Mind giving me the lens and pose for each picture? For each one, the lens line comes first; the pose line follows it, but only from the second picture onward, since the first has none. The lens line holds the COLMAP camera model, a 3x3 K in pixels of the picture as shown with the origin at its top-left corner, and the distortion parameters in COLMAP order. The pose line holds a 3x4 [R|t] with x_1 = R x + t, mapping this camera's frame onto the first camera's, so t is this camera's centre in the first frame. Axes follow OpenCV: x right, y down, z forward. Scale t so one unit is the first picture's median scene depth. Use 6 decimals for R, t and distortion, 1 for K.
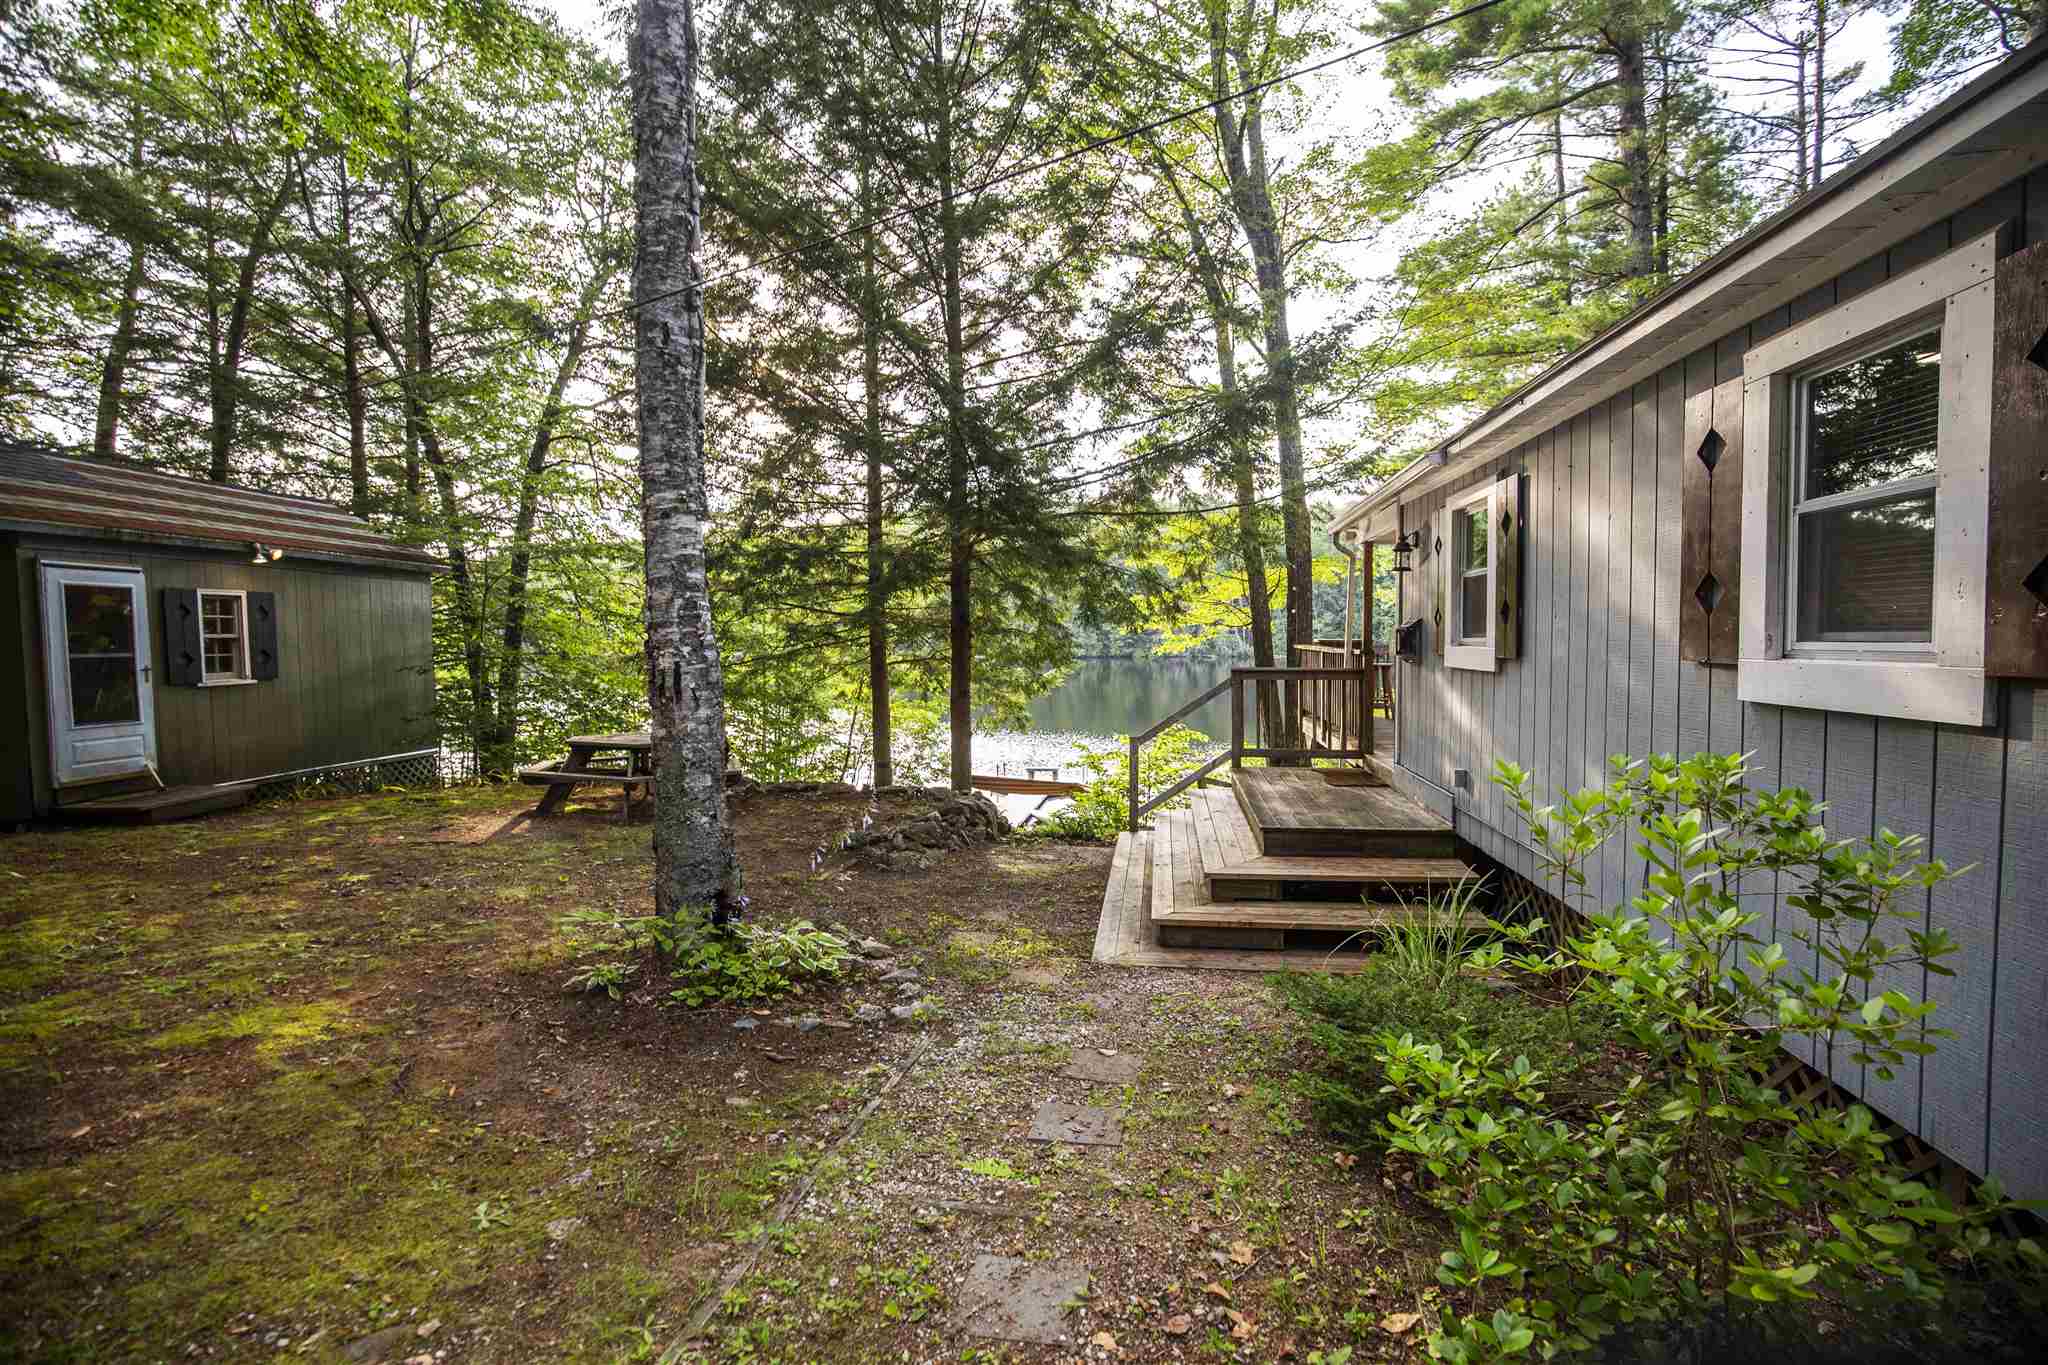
lens RADIAL K [[940.5, 0, 1027.4], [0, 940.5, 689.6], [0, 0, 1]] dist [-0.032801, 0.008110]
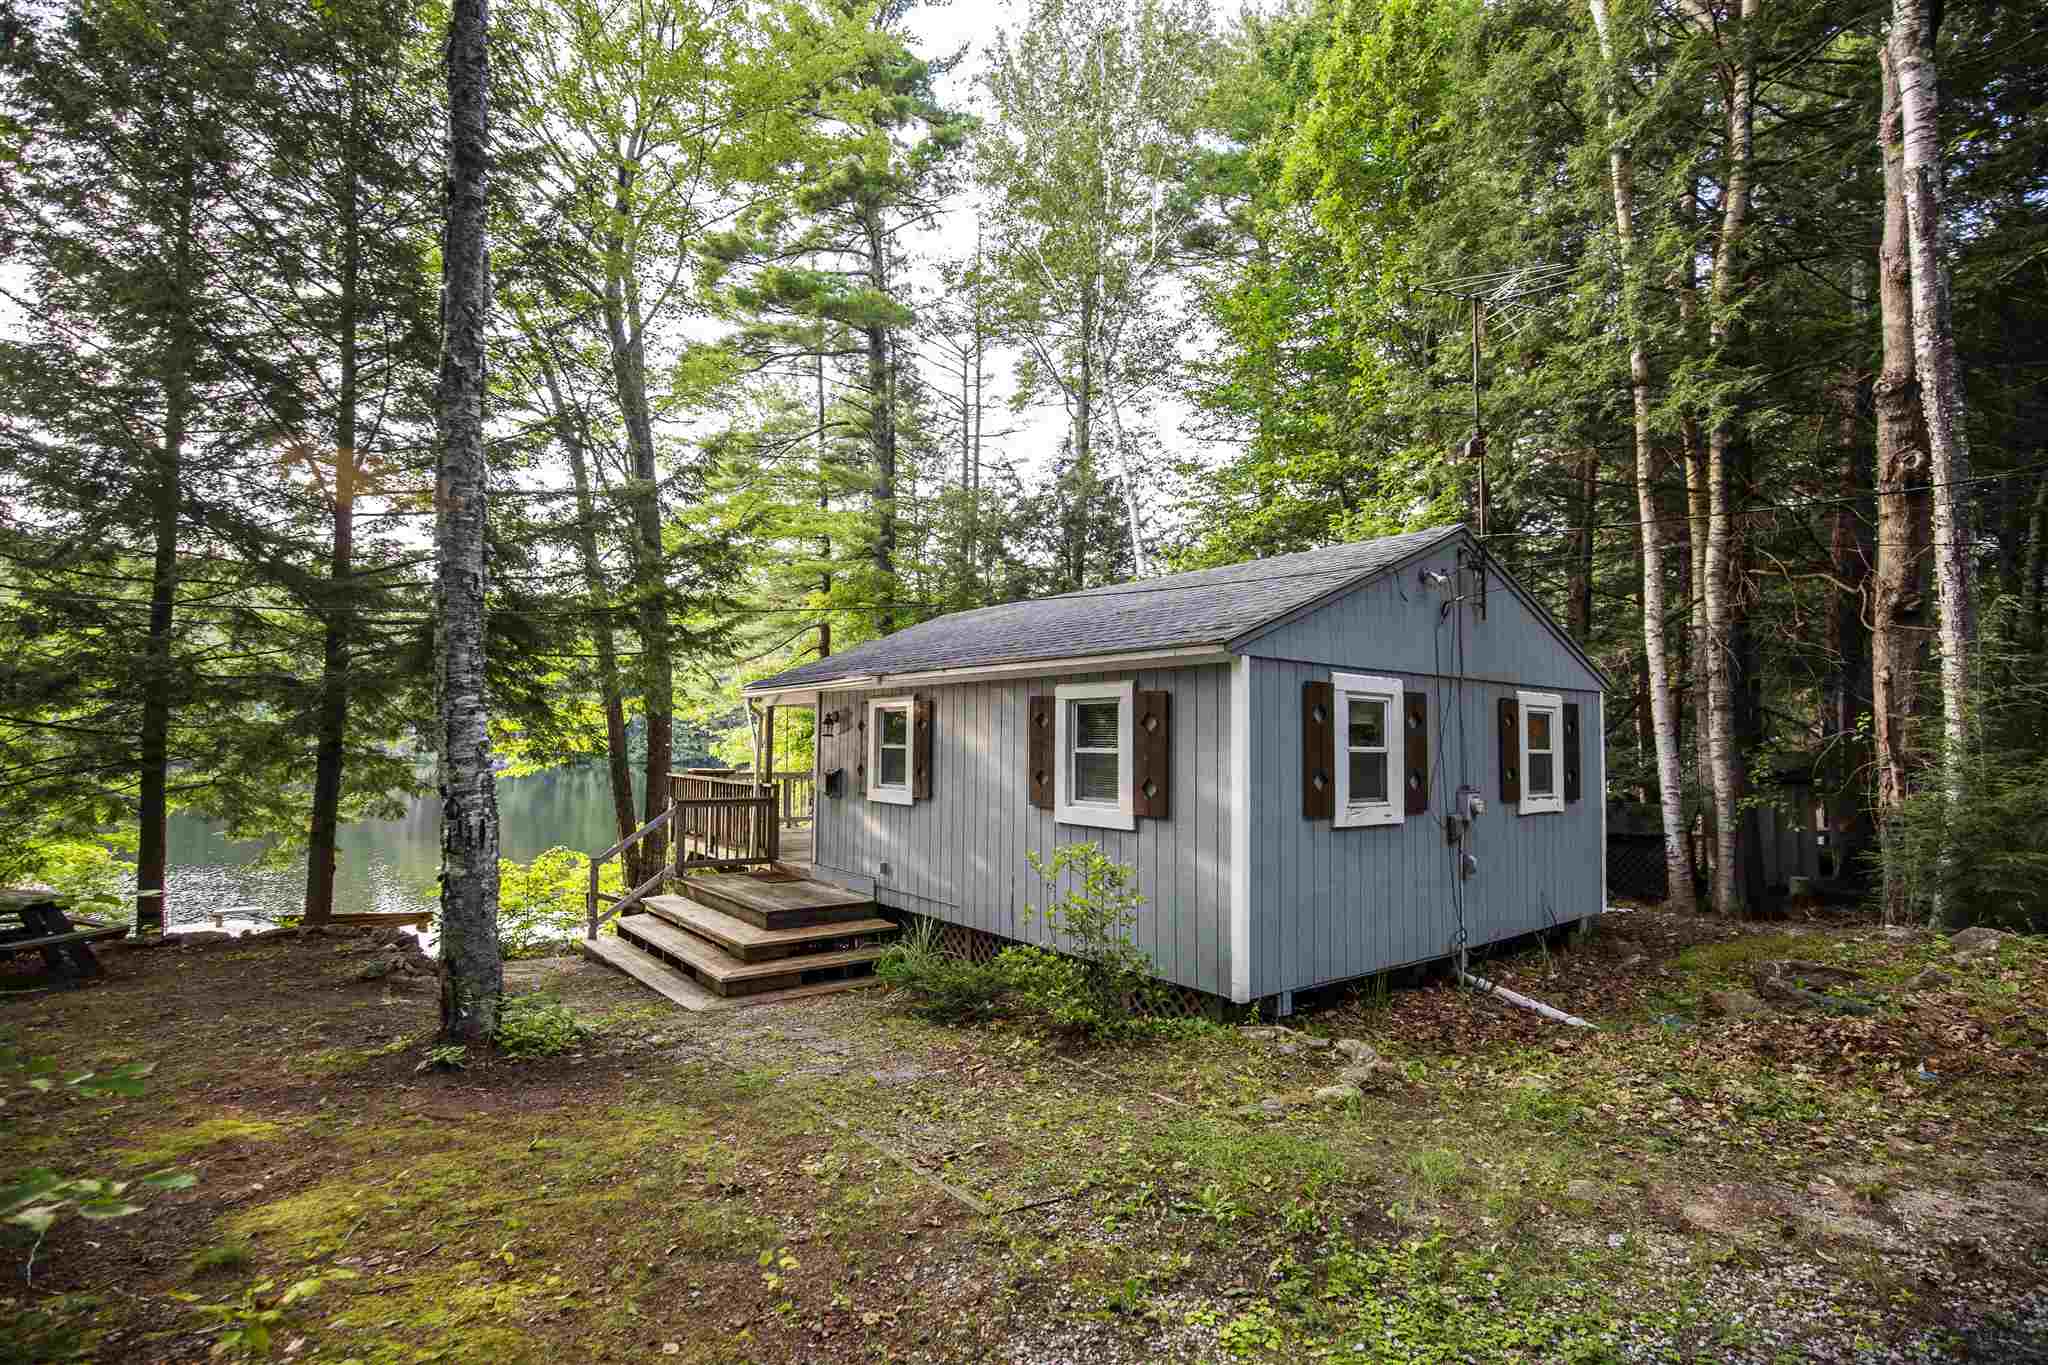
lens RADIAL K [[940.5, 0, 1027.4], [0, 940.5, 689.6], [0, 0, 1]] dist [-0.032801, 0.008110]
pose [[0.708737, 0.056677, 0.703193, -0.649905], [0.025510, 0.994057, -0.105833, -0.045109], [-0.705012, 0.092946, 0.703079, -0.460117]]
